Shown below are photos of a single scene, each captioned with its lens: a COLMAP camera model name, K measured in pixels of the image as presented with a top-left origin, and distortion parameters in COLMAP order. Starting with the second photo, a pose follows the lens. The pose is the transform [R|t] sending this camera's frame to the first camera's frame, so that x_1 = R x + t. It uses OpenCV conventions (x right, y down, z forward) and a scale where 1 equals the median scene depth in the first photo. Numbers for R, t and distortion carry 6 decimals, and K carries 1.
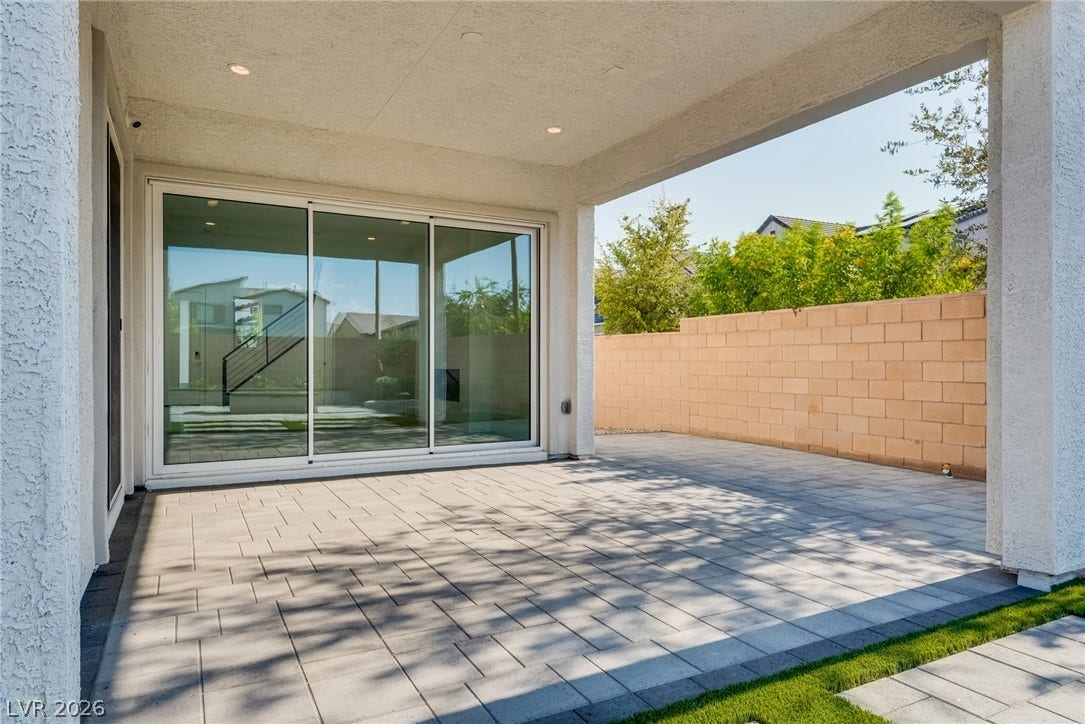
lens RADIAL K [[671.2, 0, 544.4], [0, 671.2, 378.8], [0, 0, 1]] dist [-0.003984, -0.002143]
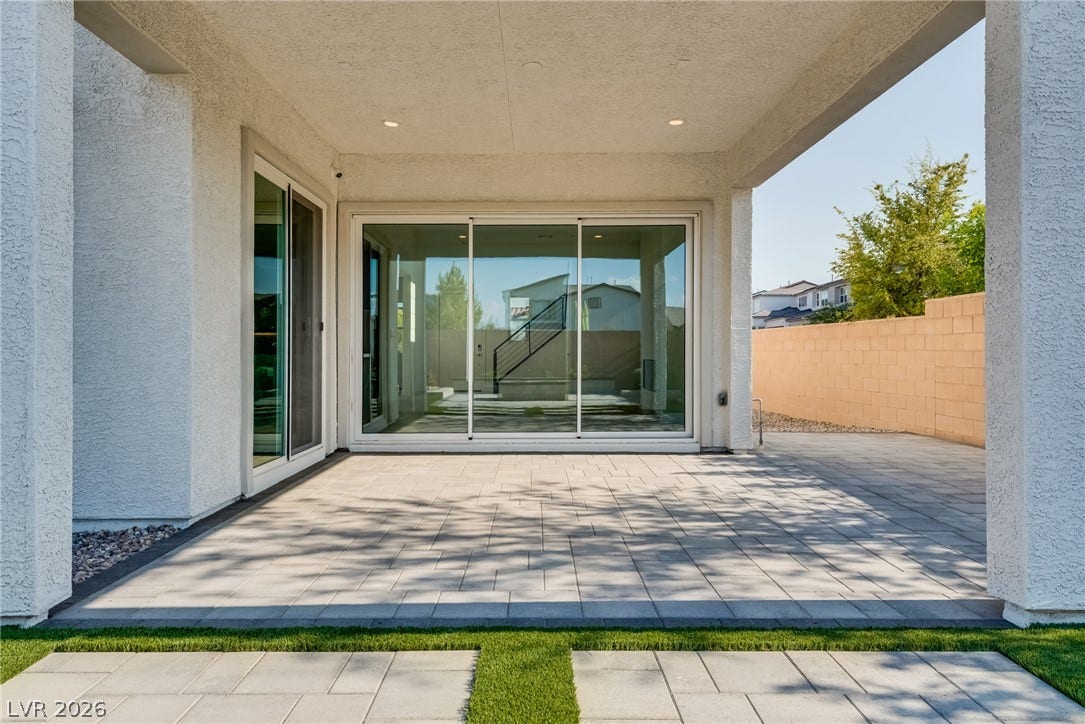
lens RADIAL K [[709.3, 0, 542.5], [0, 709.3, 362.0], [0, 0, 1]] dist [0.003049, -0.002890]
pose [[0.874317, 0.000596, -0.485354, 0.357034], [-0.007244, 0.999904, -0.011822, 0.003576], [0.485301, 0.013852, 0.874238, -0.025588]]
